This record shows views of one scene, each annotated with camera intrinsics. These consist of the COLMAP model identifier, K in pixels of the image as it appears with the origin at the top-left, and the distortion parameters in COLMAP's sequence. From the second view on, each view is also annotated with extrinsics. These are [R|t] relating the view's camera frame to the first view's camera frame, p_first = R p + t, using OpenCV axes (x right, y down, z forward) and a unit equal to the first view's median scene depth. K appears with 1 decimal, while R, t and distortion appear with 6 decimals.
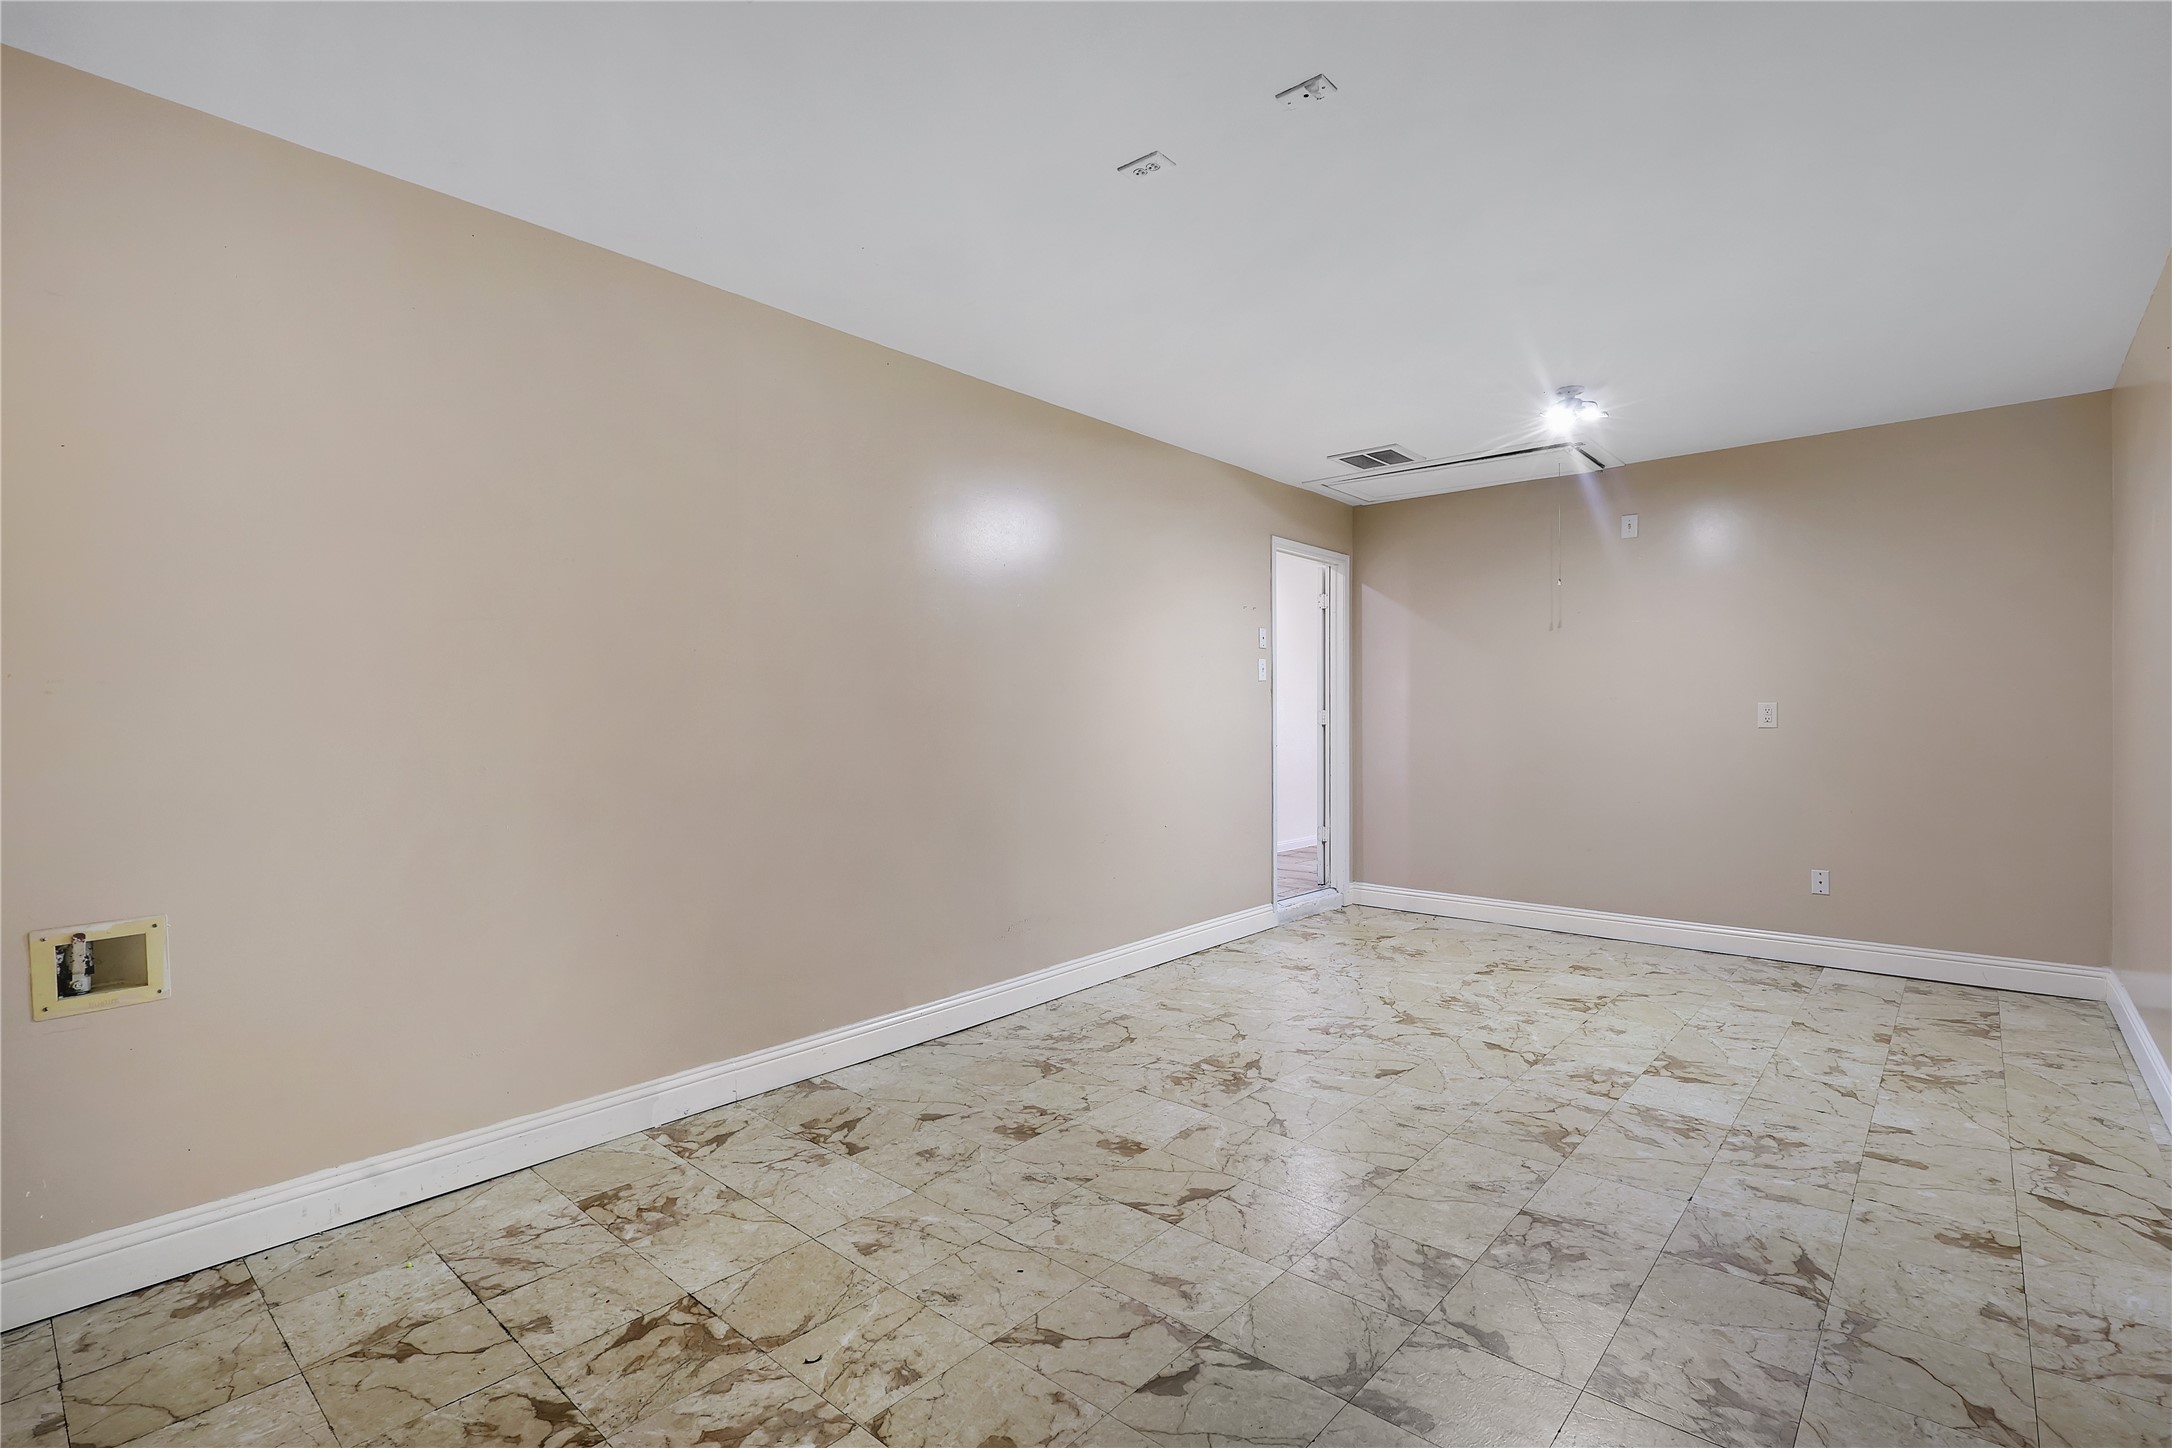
lens RADIAL K [[1013.6, 0, 1085.8], [0, 1013.6, 717.6], [0, 0, 1]] dist [-0.000197, 0.000741]
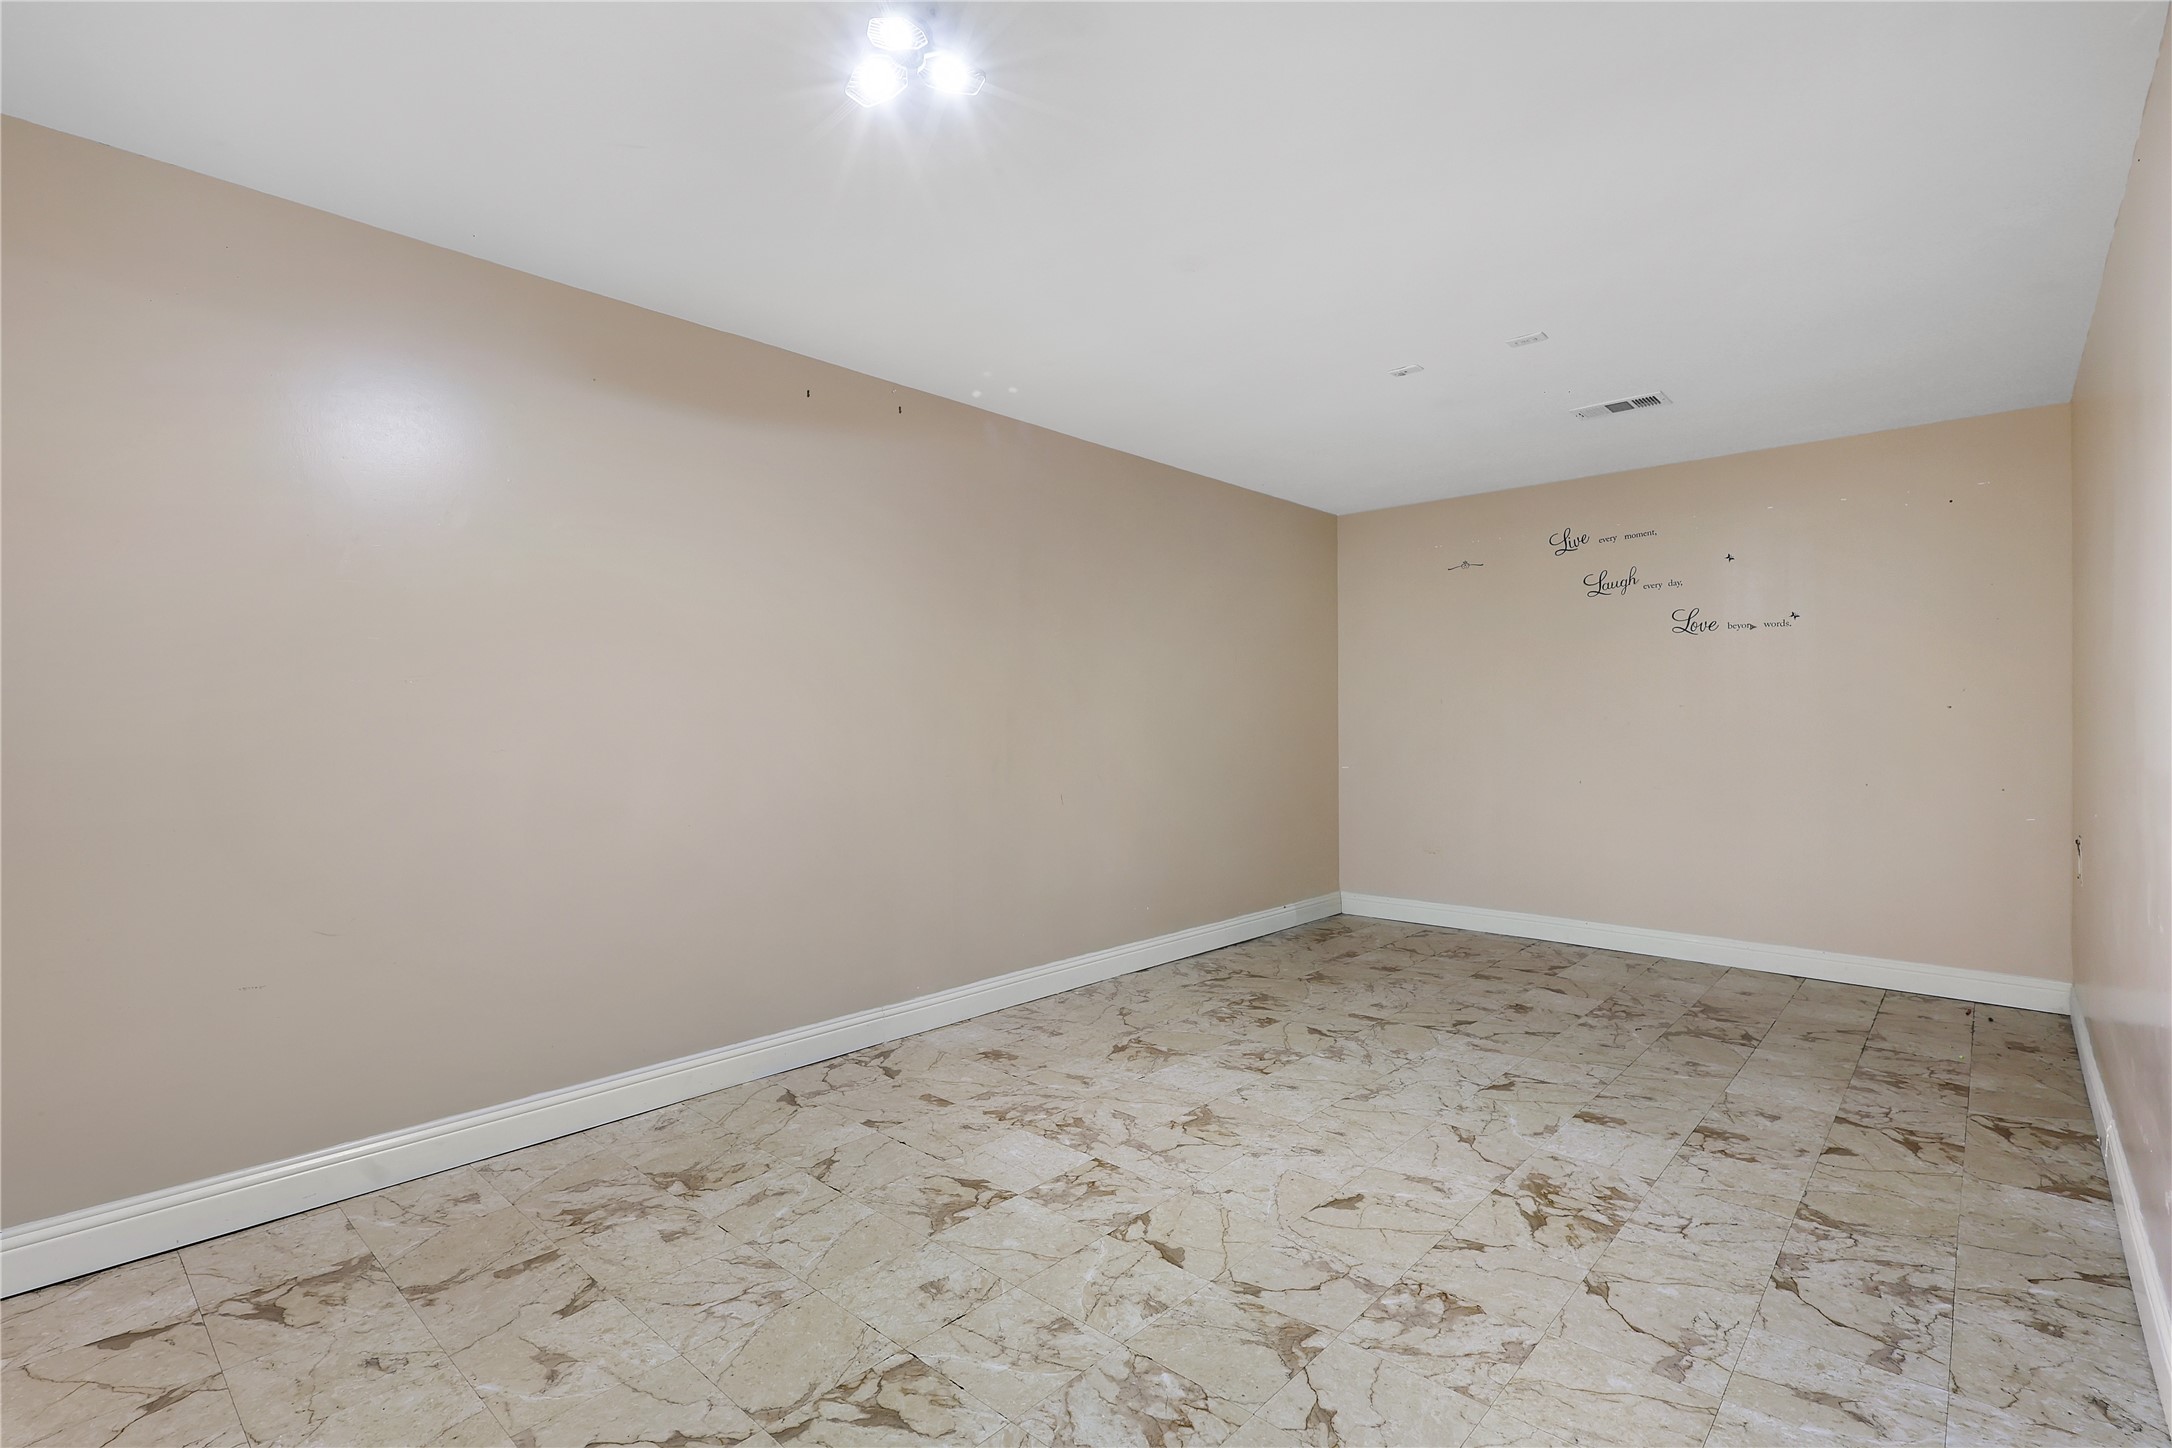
lens RADIAL K [[1013.6, 0, 1085.8], [0, 1013.6, 717.6], [0, 0, 1]] dist [-0.000197, 0.000741]
pose [[-0.999919, 0.008878, 0.009159, 0.552617], [0.008817, 0.999939, -0.006644, -0.008199], [-0.009217, -0.006563, -0.999936, 2.015543]]
